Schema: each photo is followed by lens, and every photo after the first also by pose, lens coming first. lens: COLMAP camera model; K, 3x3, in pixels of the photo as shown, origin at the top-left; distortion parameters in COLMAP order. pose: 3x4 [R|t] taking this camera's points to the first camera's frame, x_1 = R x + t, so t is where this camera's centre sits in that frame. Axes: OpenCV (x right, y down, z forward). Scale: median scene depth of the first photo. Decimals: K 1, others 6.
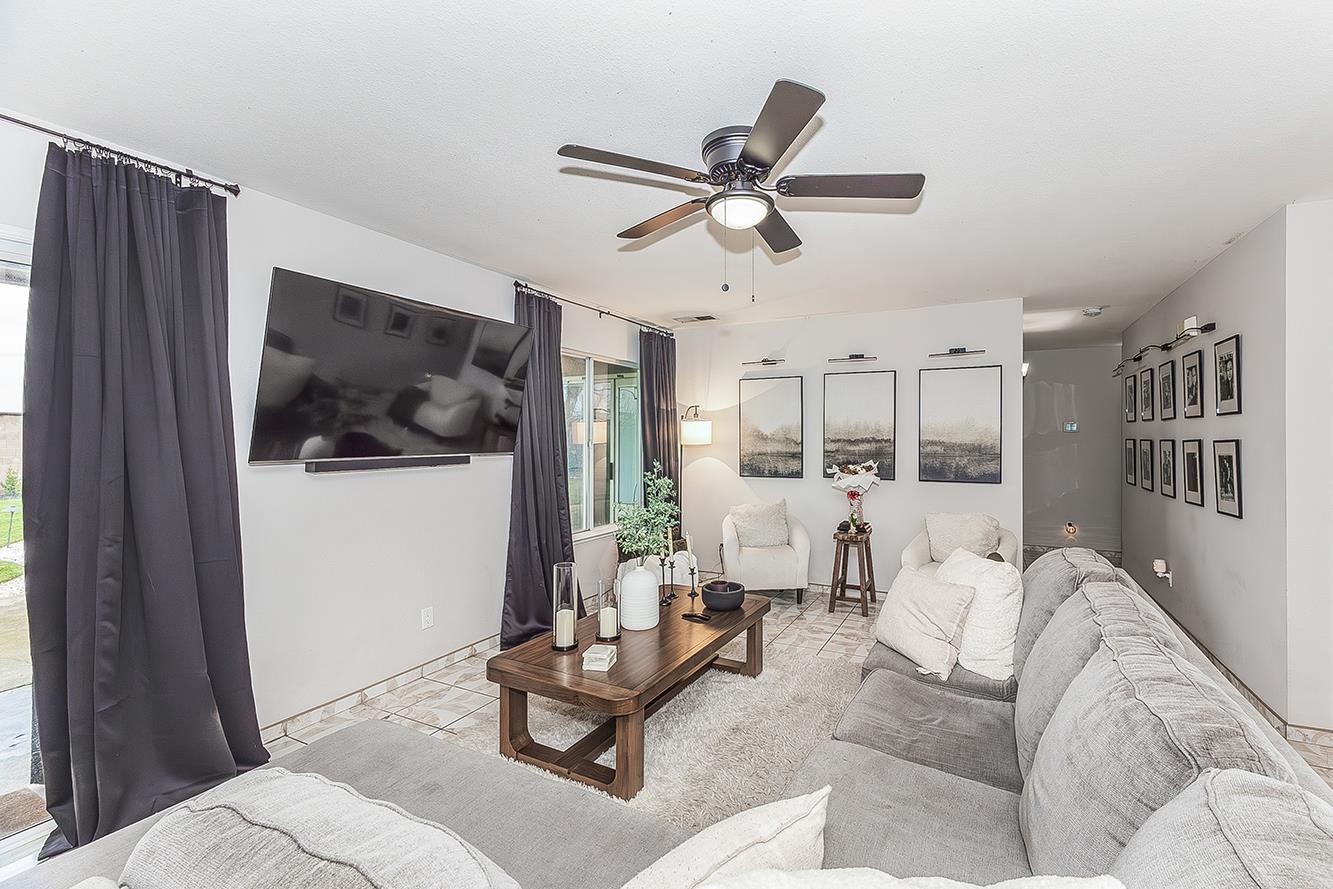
lens RADIAL K [[559.3, 0, 722.6], [0, 559.3, 441.3], [0, 0, 1]] dist [0.000255, -0.000065]
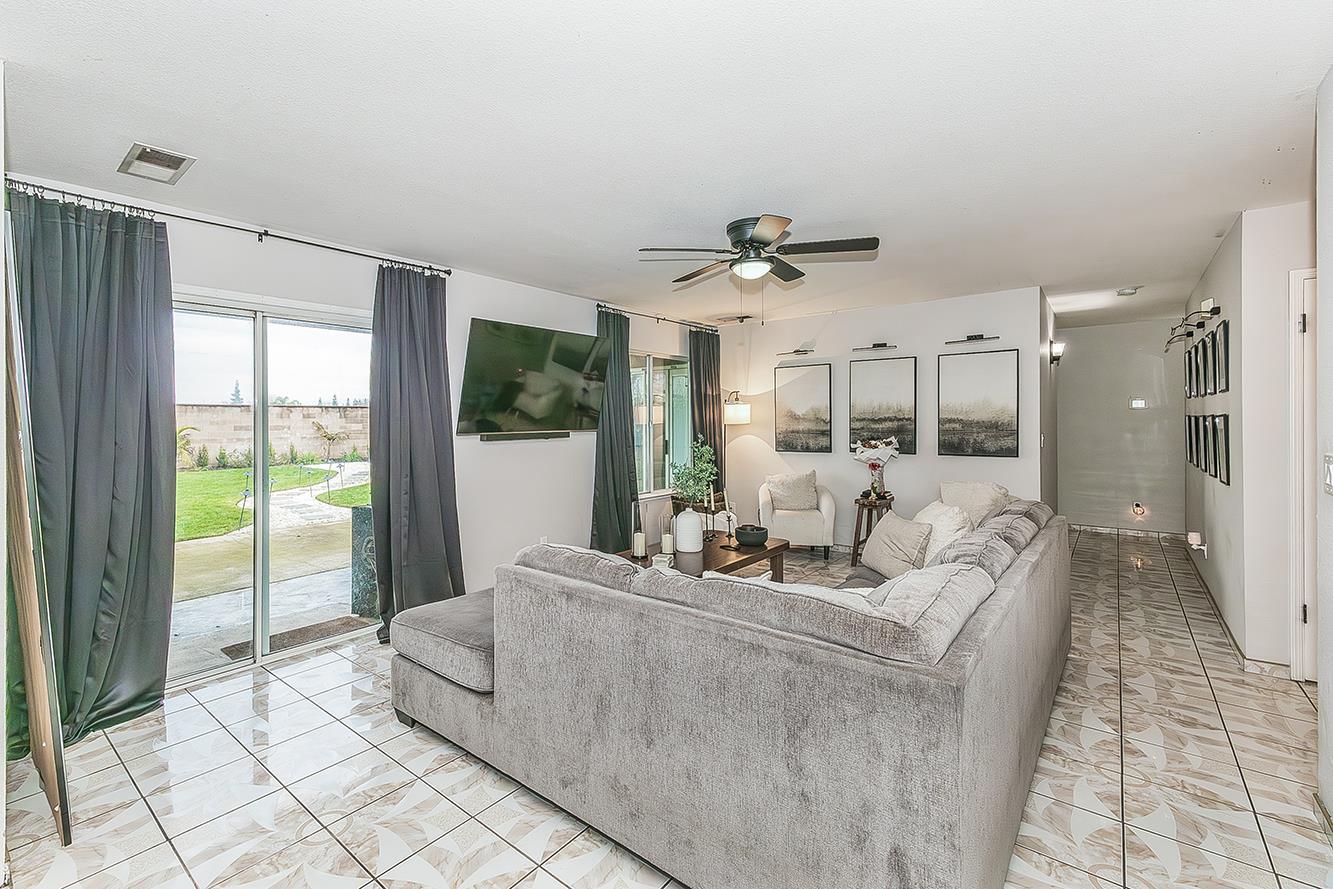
lens RADIAL K [[585.7, 0, 625.9], [0, 585.7, 426.6], [0, 0, 1]] dist [0.024271, -0.000042]
pose [[0.966389, -0.004948, -0.257037, 0.050055], [0.005944, 0.999978, 0.003097, 0.006977], [0.257016, -0.004521, 0.966397, -0.296065]]
